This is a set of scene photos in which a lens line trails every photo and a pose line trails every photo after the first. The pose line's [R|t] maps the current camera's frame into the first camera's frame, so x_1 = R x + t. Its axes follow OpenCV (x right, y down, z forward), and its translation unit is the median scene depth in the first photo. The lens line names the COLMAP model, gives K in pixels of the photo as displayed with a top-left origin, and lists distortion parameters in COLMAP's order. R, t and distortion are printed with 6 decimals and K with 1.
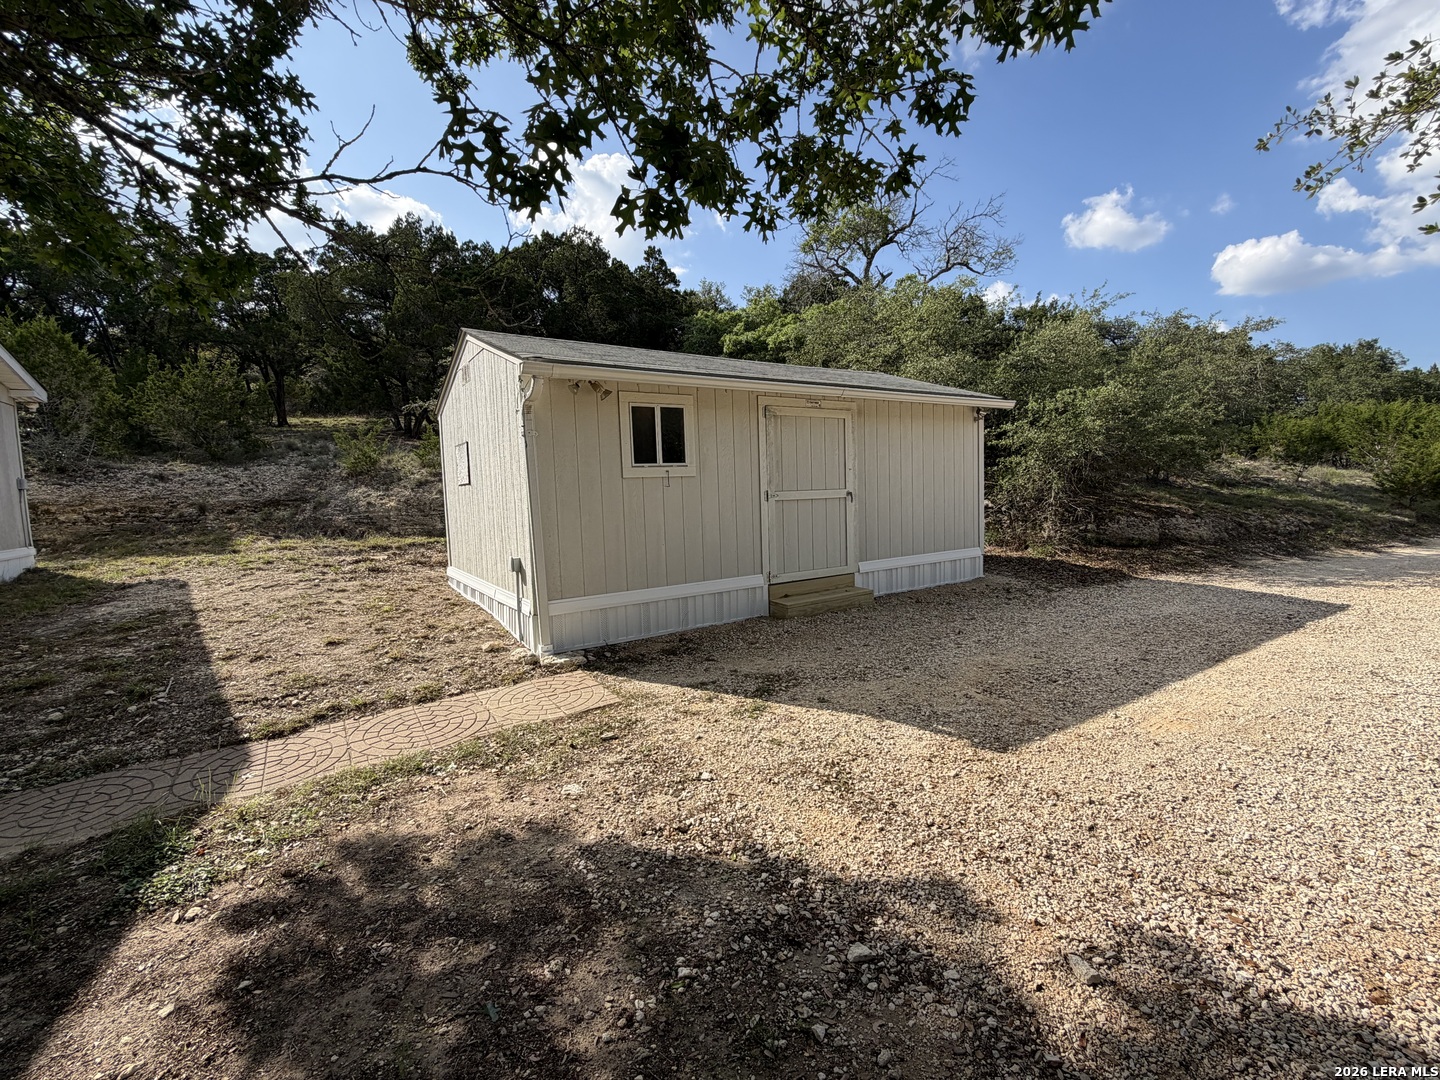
lens RADIAL K [[621.8, 0, 721.3], [0, 621.8, 549.5], [0, 0, 1]] dist [-0.003859, -0.001174]
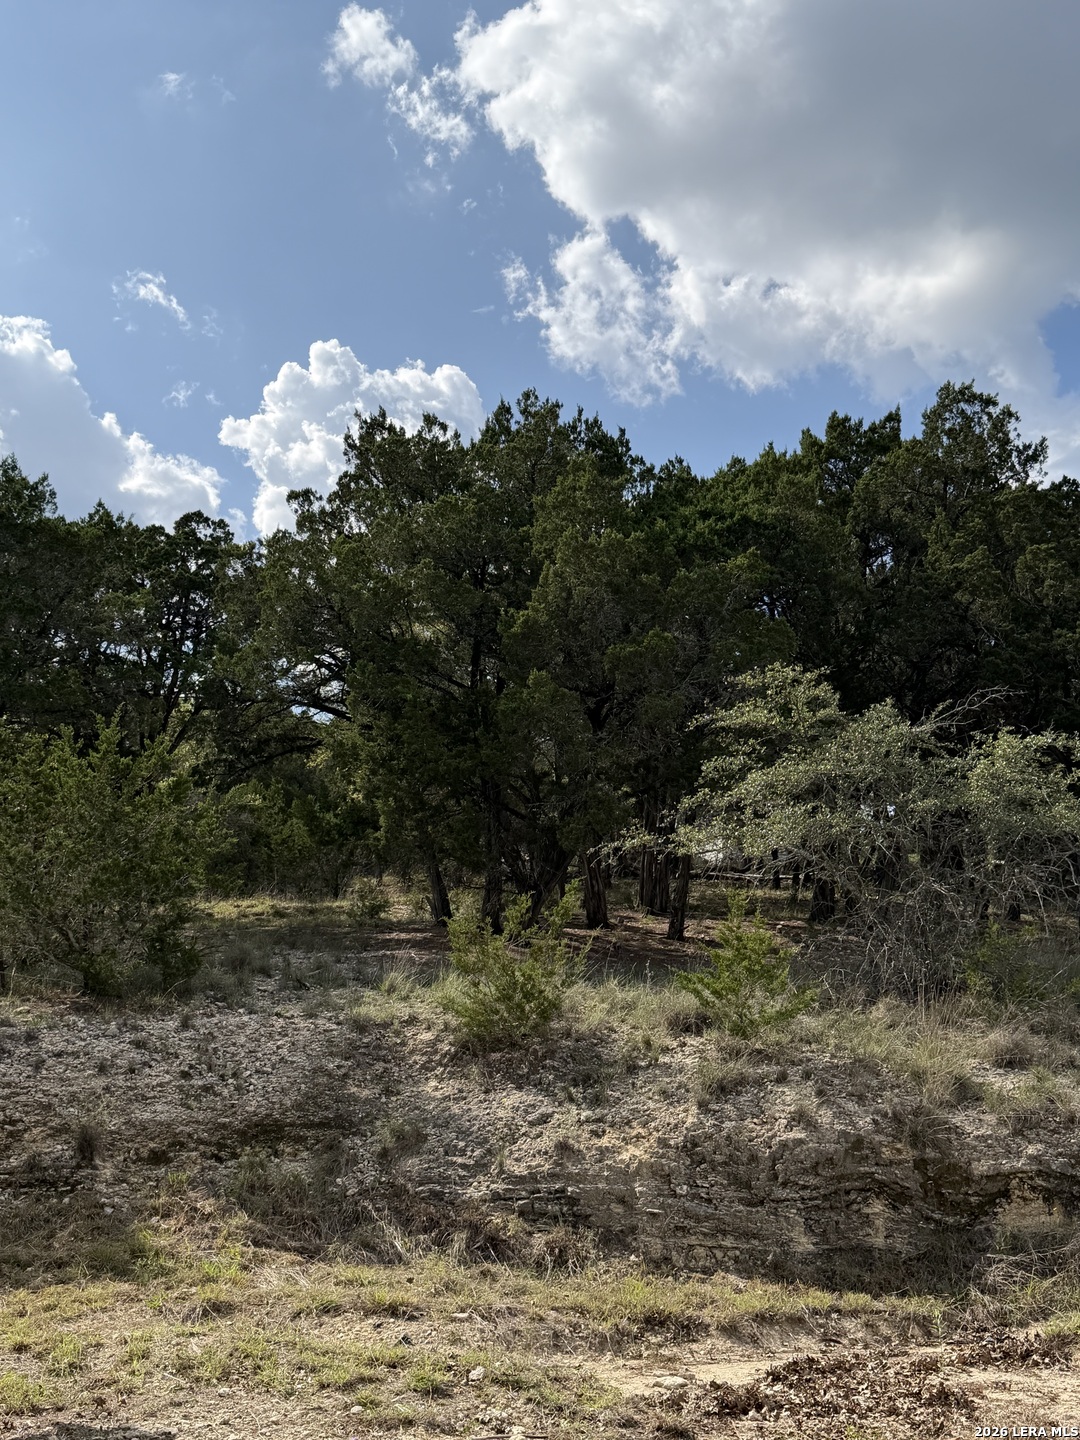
lens RADIAL K [[1574.7, 0, 541.0], [0, 1574.7, 718.2], [0, 0, 1]] dist [0.020823, 0.000000]
pose [[0.959059, -0.033723, -0.281193, -0.343790], [-0.059595, 0.946623, -0.316787, -0.027068], [0.276867, 0.320575, 0.905857, 0.225245]]
